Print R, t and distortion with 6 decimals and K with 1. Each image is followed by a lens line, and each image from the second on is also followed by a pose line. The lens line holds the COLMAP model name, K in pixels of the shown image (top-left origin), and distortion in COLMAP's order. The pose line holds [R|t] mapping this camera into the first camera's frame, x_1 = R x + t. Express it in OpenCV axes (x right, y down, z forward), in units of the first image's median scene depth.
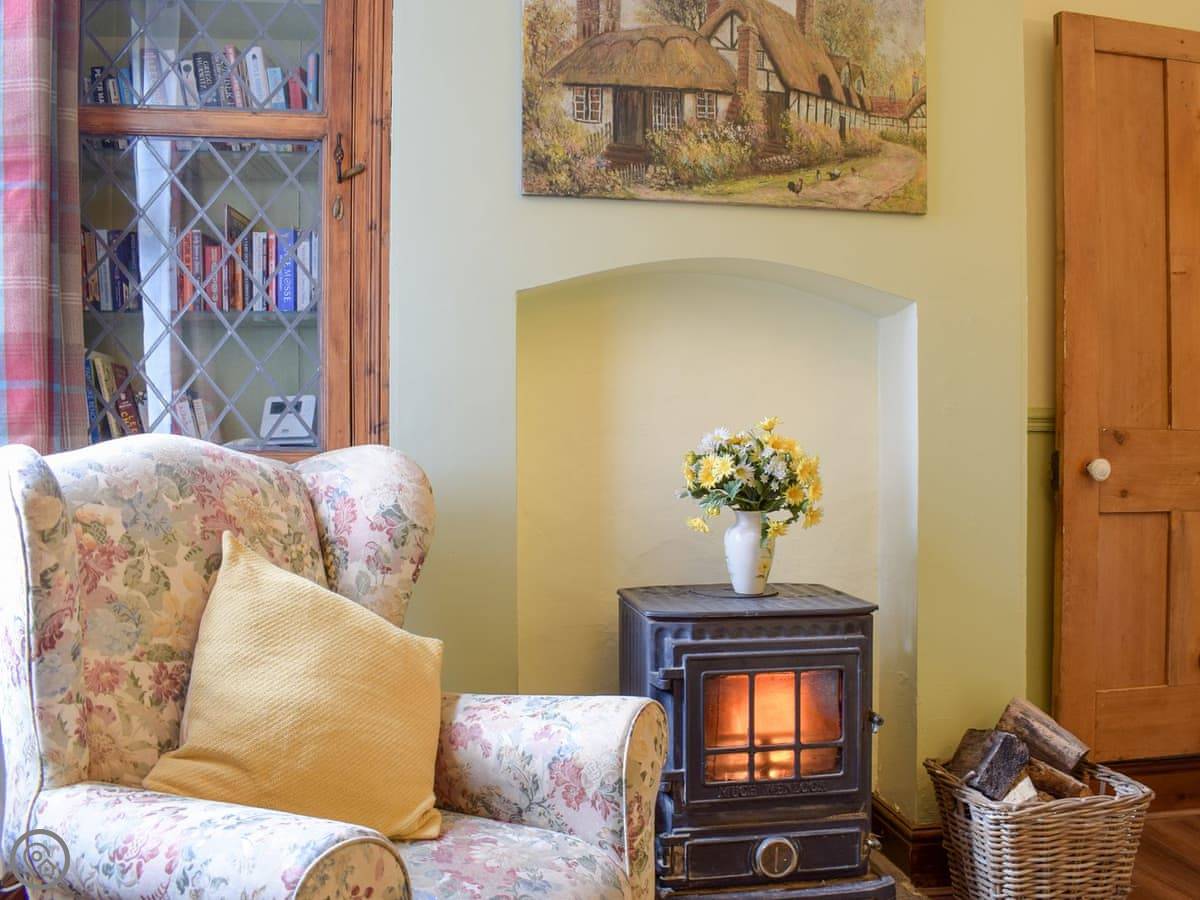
lens RADIAL K [[1070.5, 0, 753.4], [0, 1070.5, 429.8], [0, 0, 1]] dist [-0.089697, 0.011348]
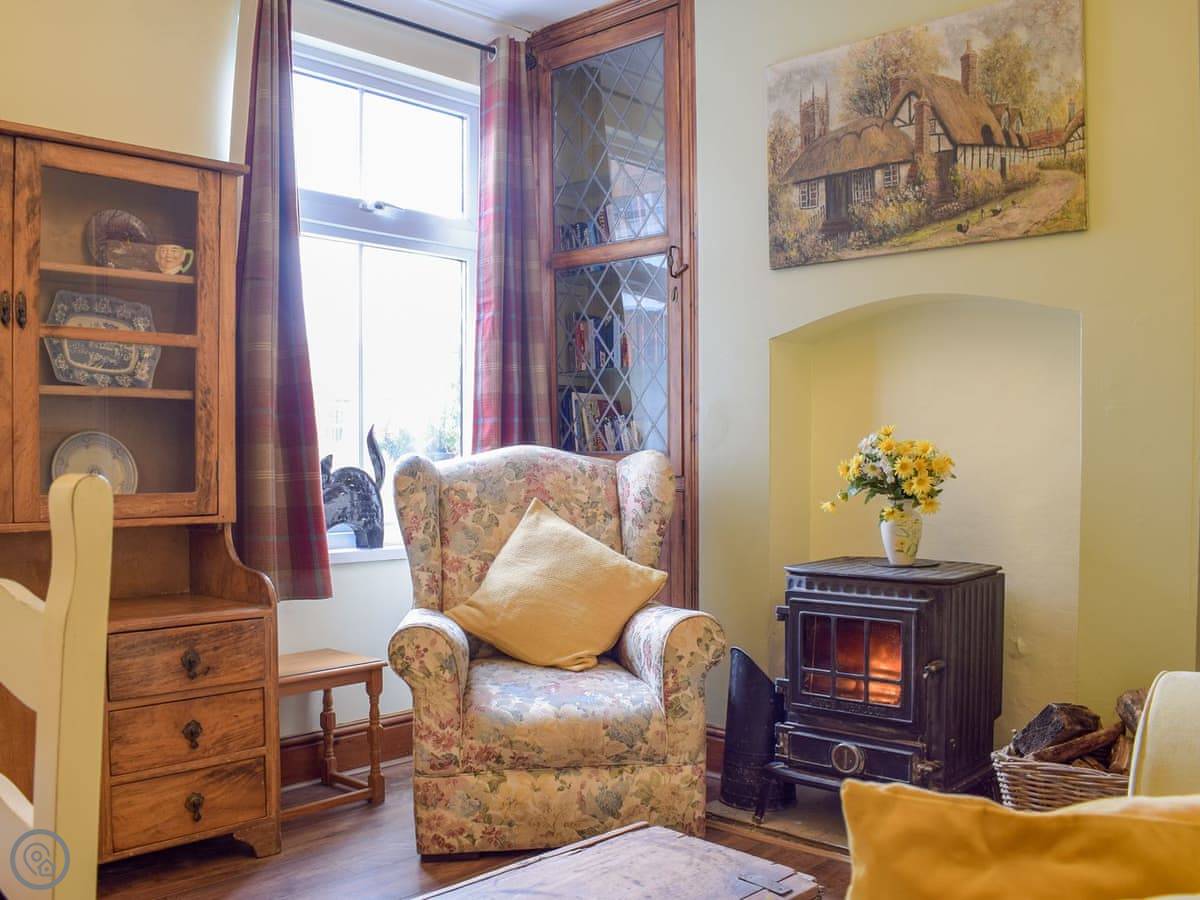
lens RADIAL K [[1124.1, 0, 597.8], [0, 1124.1, 429.3], [0, 0, 1]] dist [-0.072816, 0.021281]
pose [[0.597862, -0.020651, -0.801333, 0.796300], [0.023836, 0.999684, -0.007979, -0.004154], [0.801245, -0.014331, 0.598165, -0.068073]]
